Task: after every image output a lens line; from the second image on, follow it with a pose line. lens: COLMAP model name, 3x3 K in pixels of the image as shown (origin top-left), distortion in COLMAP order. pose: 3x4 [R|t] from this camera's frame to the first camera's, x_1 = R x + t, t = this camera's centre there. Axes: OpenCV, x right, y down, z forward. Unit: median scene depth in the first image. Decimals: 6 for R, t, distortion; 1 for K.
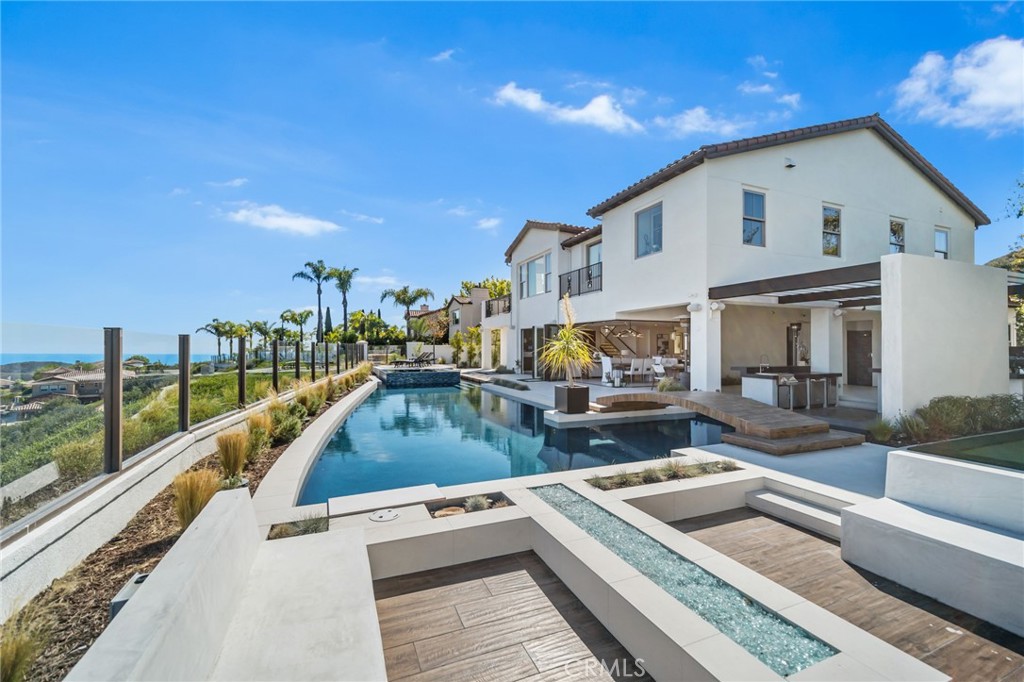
lens RADIAL K [[410.1, 0, 509.5], [0, 410.1, 353.4], [0, 0, 1]] dist [0.018887, -0.000141]
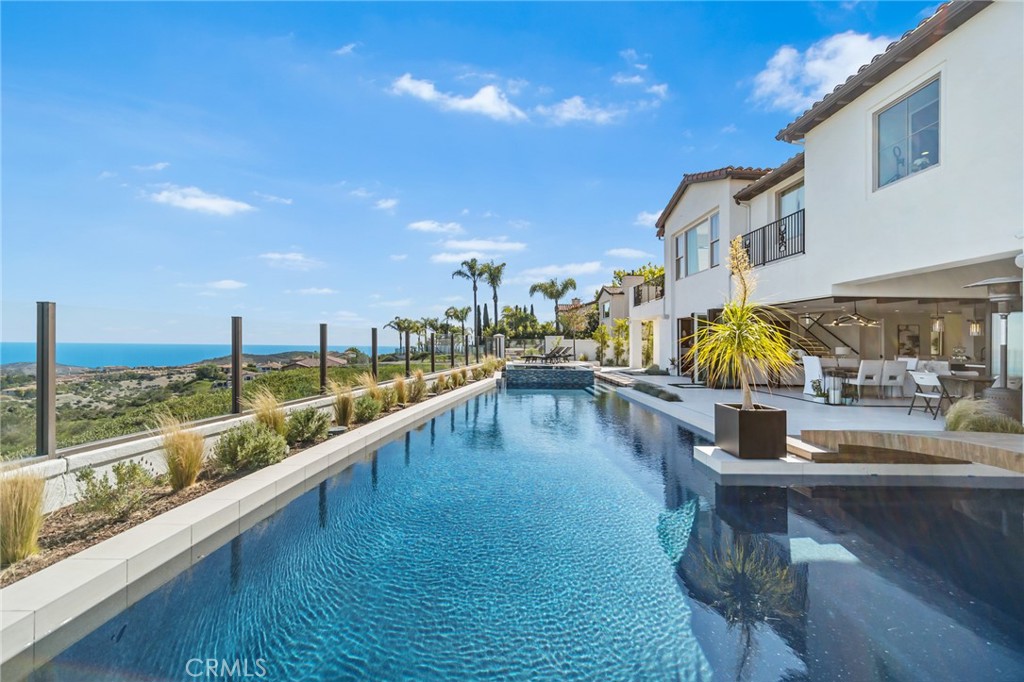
lens RADIAL K [[407.7, 0, 508.8], [0, 407.7, 337.1], [0, 0, 1]] dist [-0.000376, -0.000115]
pose [[0.924829, 0.004858, -0.380352, 0.026082], [-0.016990, 0.999448, -0.028546, 0.003676], [0.380003, 0.032862, 0.924401, 0.157908]]
